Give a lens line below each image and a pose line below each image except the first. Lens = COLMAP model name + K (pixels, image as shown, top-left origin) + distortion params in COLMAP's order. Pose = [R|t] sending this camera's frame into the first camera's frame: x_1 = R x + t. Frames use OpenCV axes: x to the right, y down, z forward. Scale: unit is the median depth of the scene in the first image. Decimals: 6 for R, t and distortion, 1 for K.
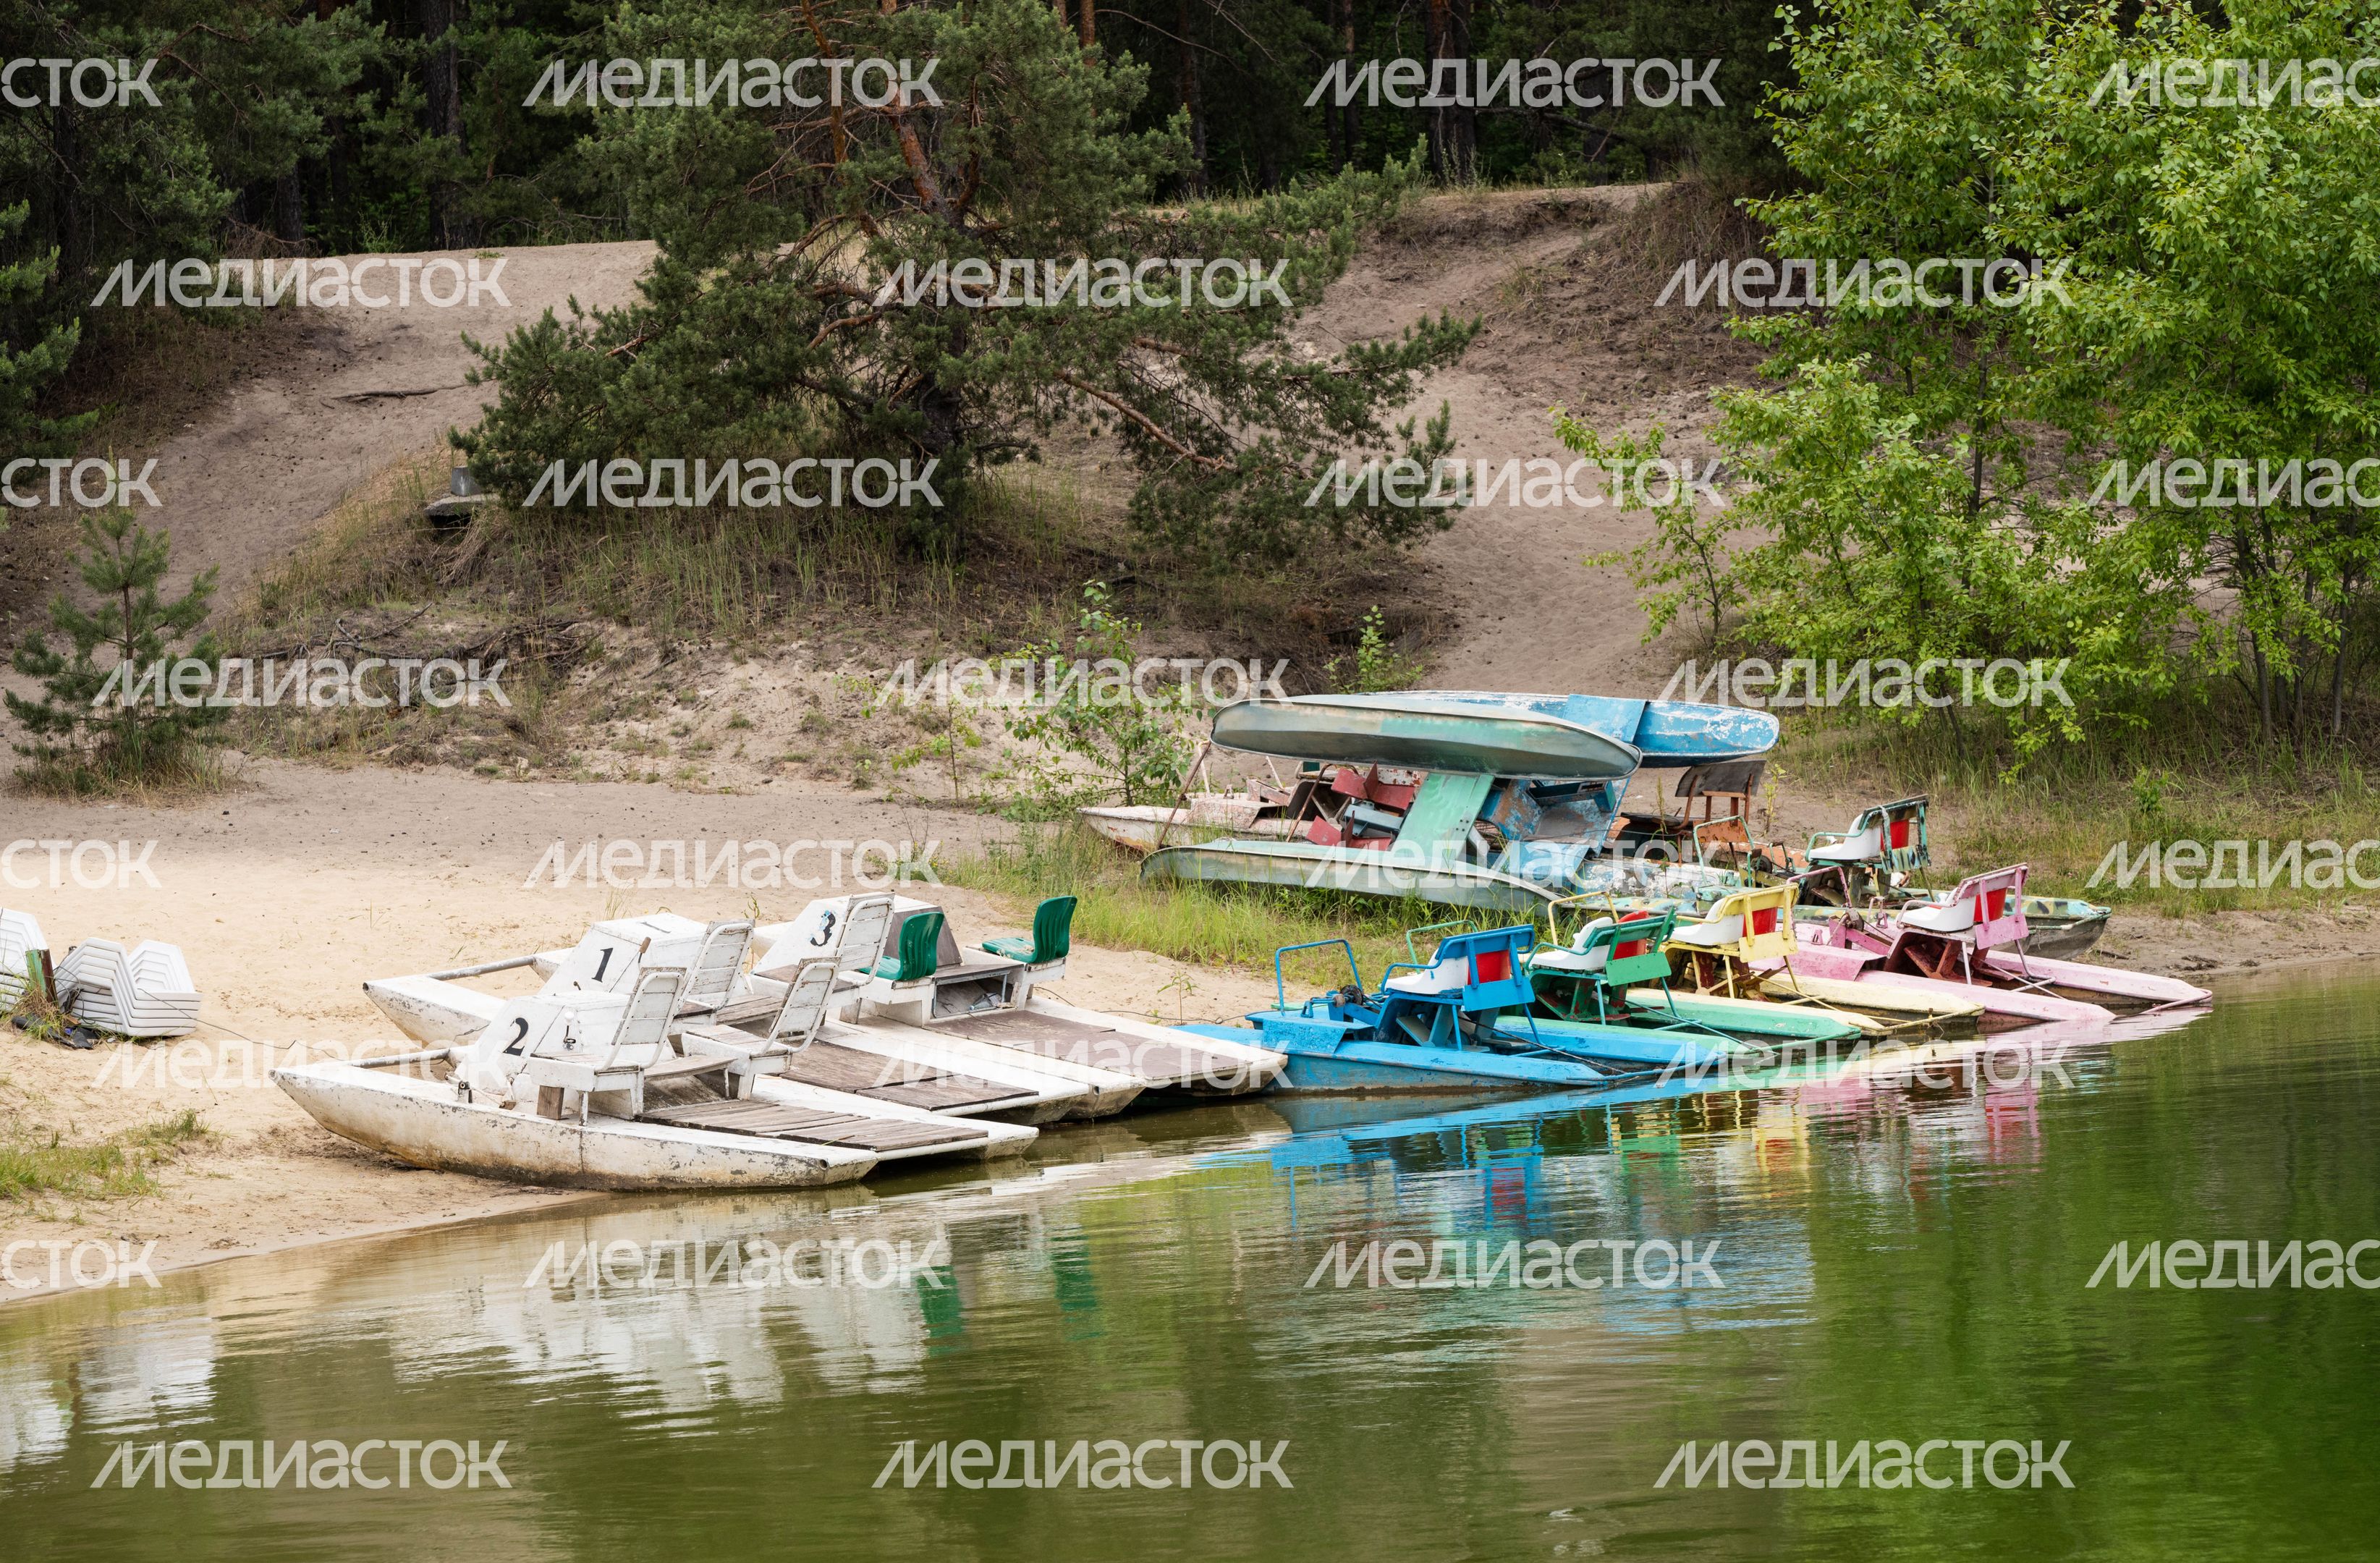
lens RADIAL K [[9336.4, 0, 1205.7], [0, 9336.4, 756.2], [0, 0, 1]] dist [0.513798, 0.000000]
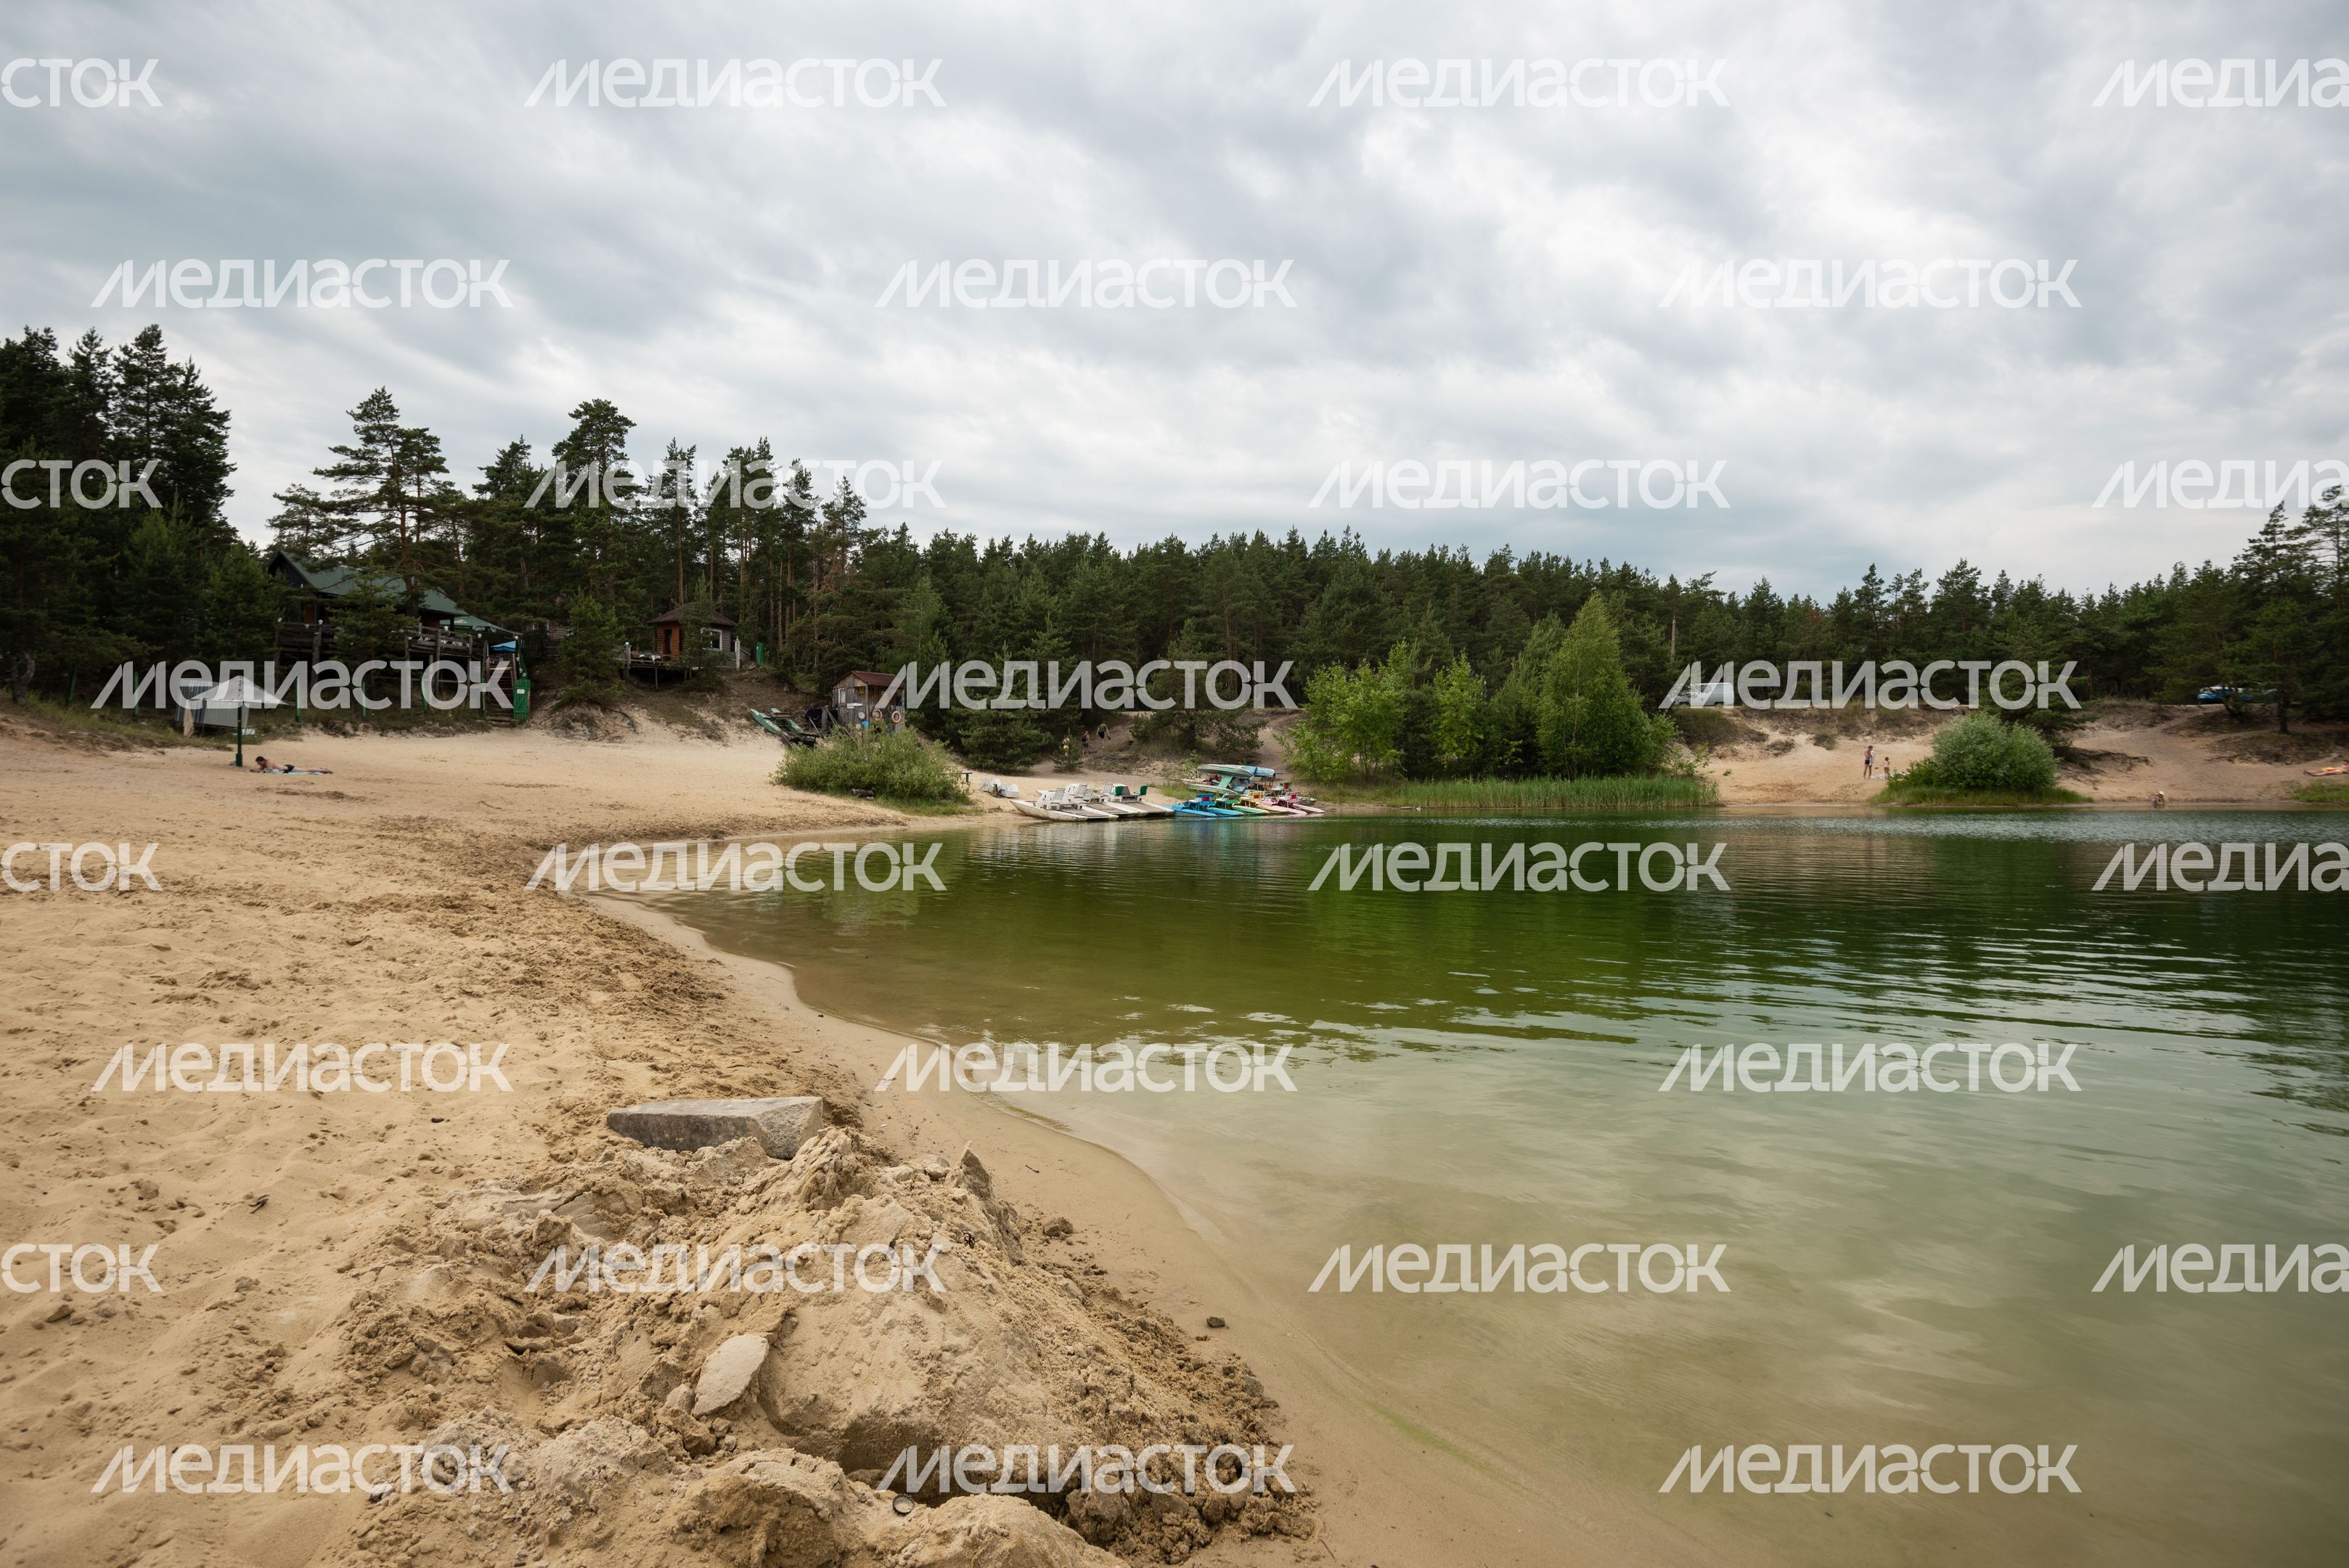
lens RADIAL K [[1102.5, 0, 1175.4], [0, 1102.5, 789.7], [0, 0, 1]] dist [-0.001157, -0.000101]
pose [[0.985453, 0.054739, -0.160889, 0.137224], [-0.056353, 0.998396, -0.005480, 0.021285], [0.160331, 0.014466, 0.986957, 0.207028]]
